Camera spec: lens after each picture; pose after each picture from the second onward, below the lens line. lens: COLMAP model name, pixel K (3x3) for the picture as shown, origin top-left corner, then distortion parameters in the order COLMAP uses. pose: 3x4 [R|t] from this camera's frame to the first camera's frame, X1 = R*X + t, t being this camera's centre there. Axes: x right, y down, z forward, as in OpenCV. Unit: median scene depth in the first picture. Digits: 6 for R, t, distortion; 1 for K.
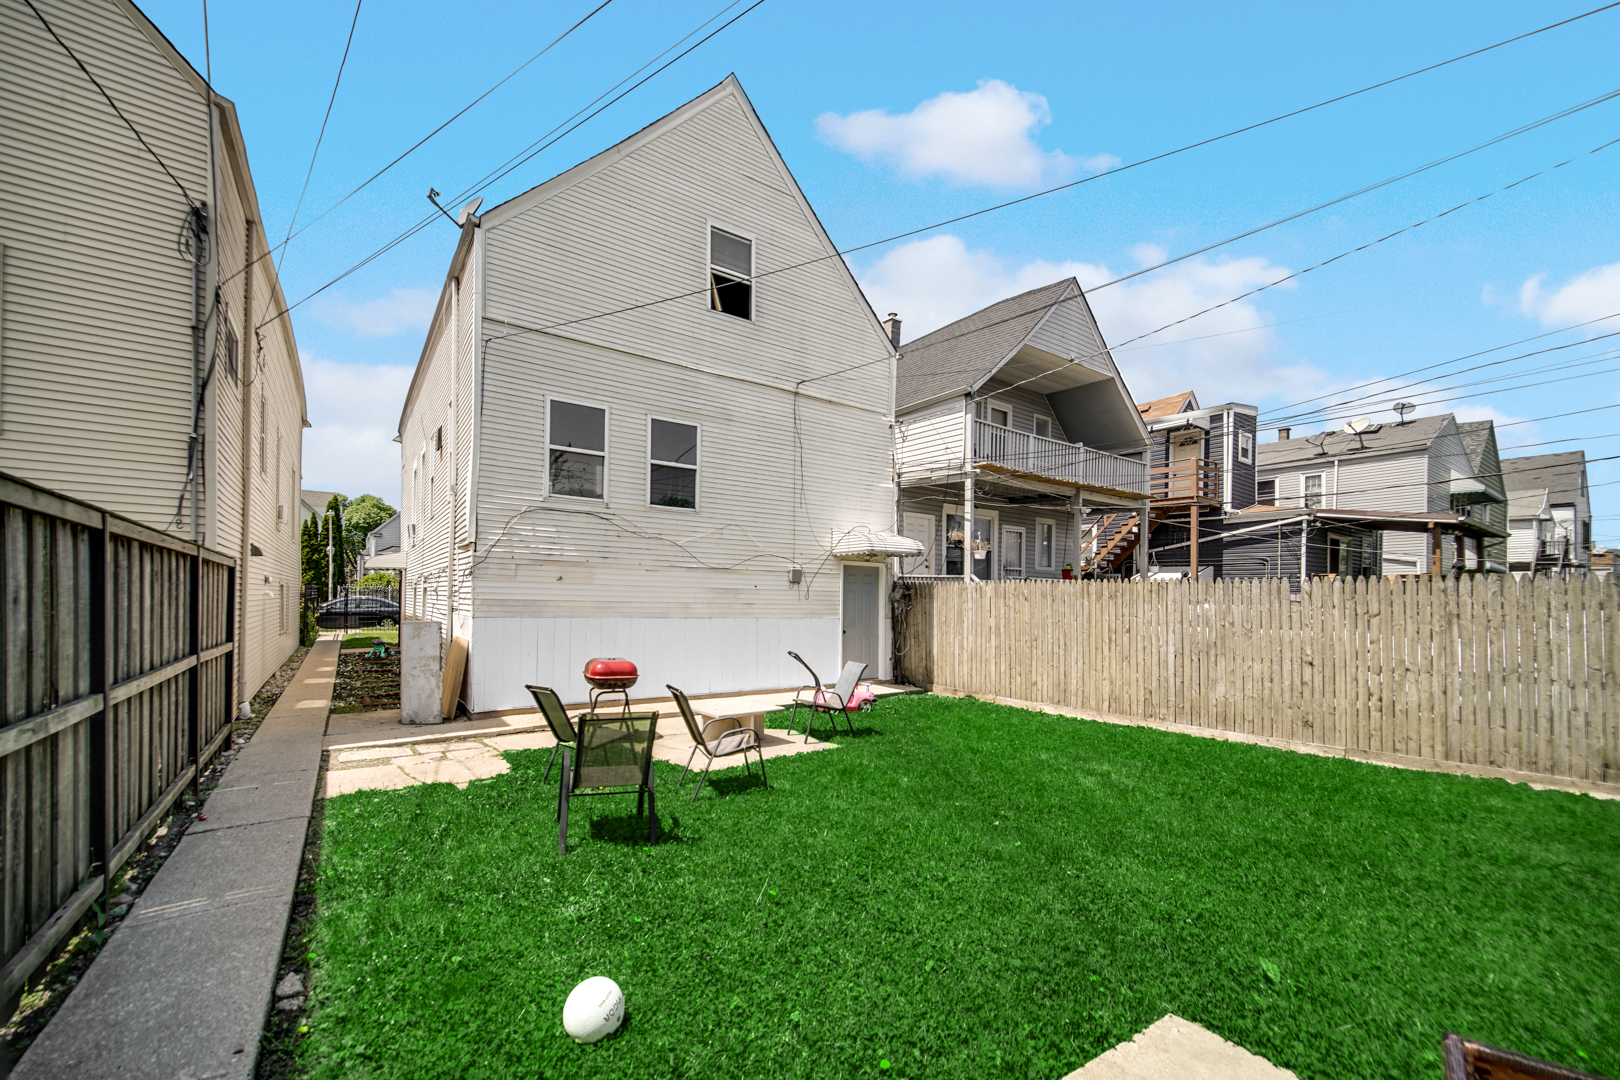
lens RADIAL K [[648.5, 0, 805.4], [0, 648.5, 599.7], [0, 0, 1]] dist [-0.000296, 0.000024]
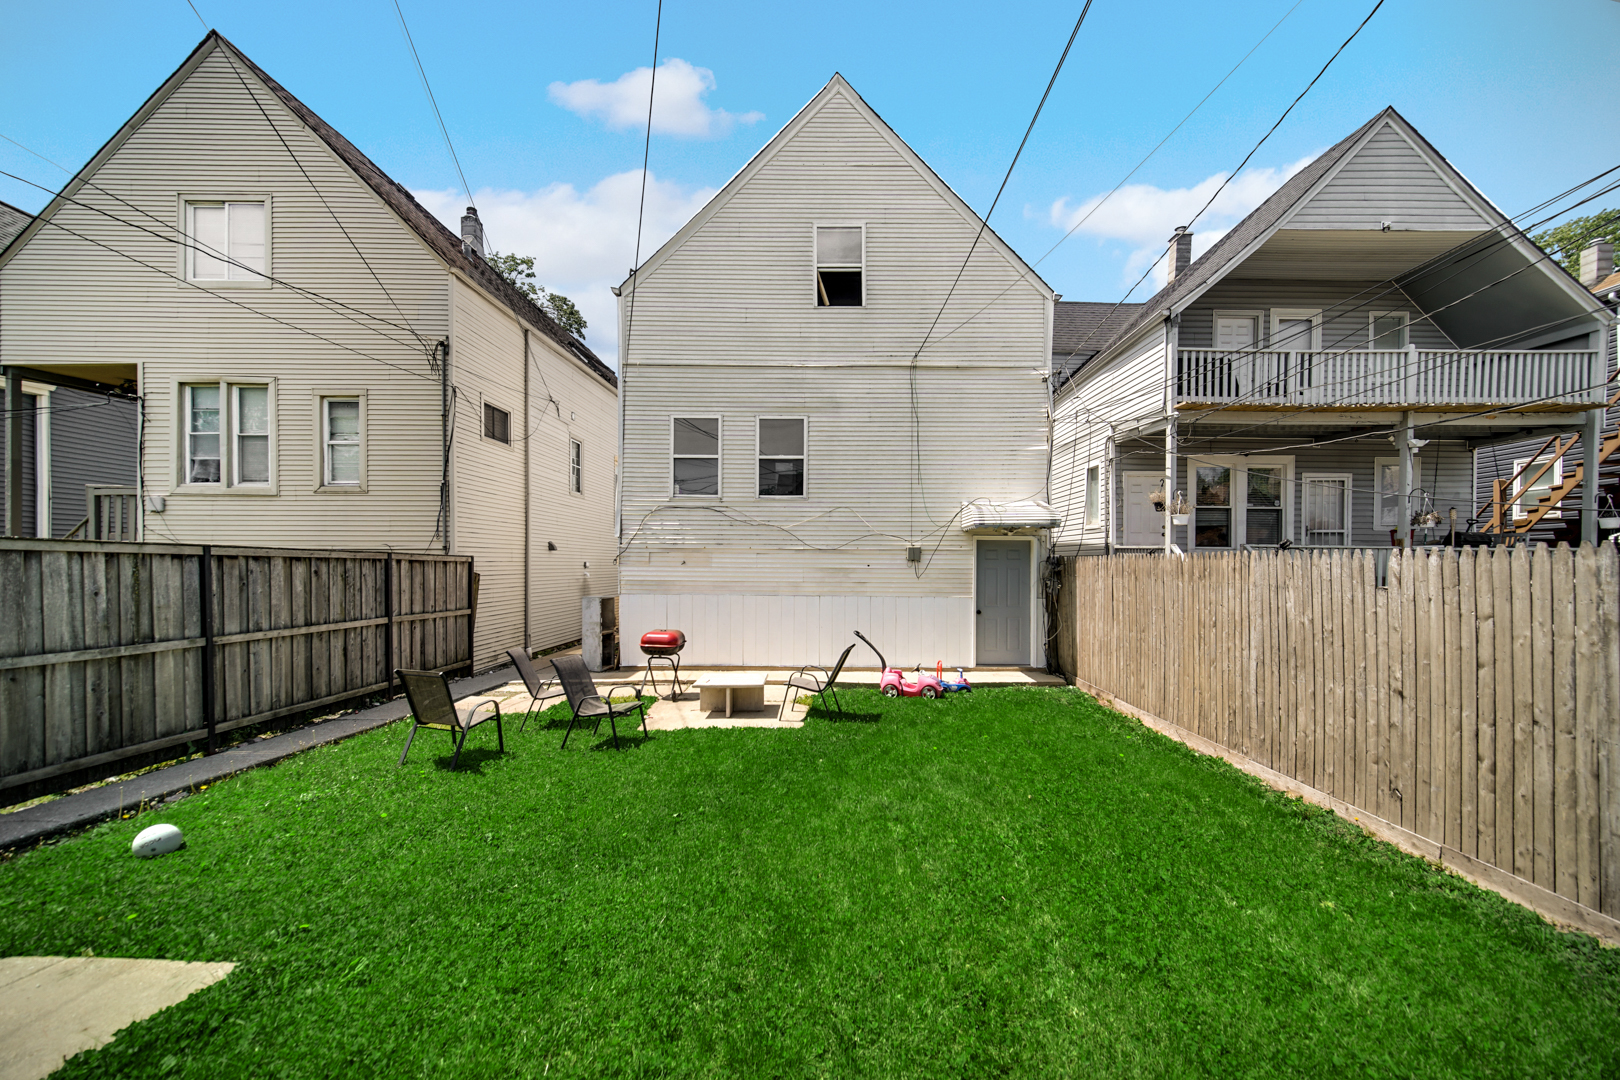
lens RADIAL K [[638.1, 0, 830.2], [0, 638.1, 576.1], [0, 0, 1]] dist [-0.008371, 0.008537]
pose [[0.820713, -0.002514, -0.571336, 0.483576], [0.008744, 0.999928, 0.008161, -0.013735], [0.571274, -0.011693, 0.820676, 0.153403]]
